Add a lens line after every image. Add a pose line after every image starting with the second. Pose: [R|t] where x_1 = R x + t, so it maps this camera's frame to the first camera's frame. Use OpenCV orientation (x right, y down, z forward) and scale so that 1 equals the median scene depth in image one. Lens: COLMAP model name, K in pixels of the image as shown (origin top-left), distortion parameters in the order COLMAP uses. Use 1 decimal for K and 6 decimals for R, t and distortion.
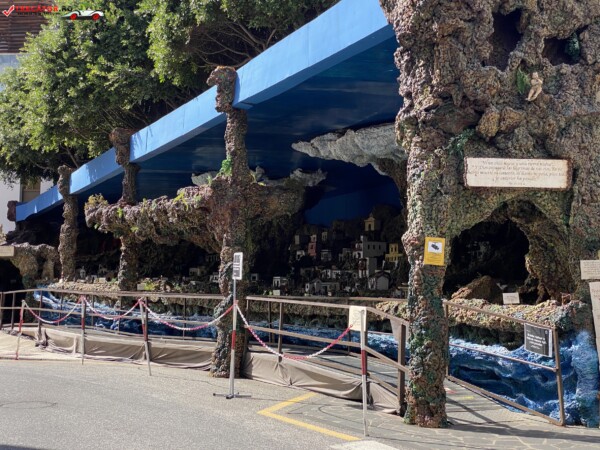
lens RADIAL K [[894.5, 0, 300.5], [0, 894.5, 222.1], [0, 0, 1]] dist [0.106314, 0.001414]
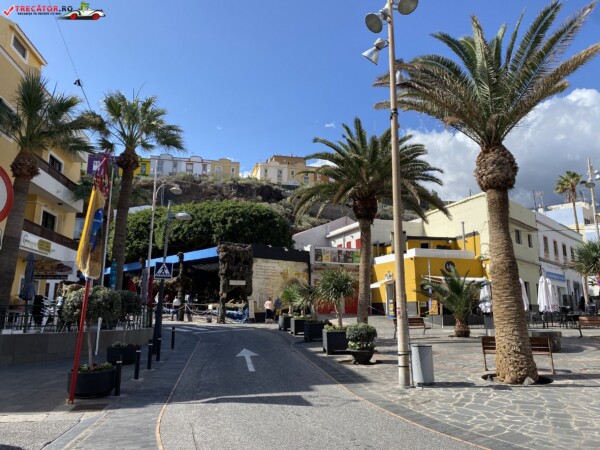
lens RADIAL K [[457.1, 0, 293.4], [0, 457.1, 219.3], [0, 0, 1]] dist [0.071793, -0.074734]
pose [[0.960761, 0.046794, 0.273403, -0.262524], [-0.019002, 0.994455, -0.103430, -0.159266], [-0.276727, 0.094176, 0.956323, -2.058640]]
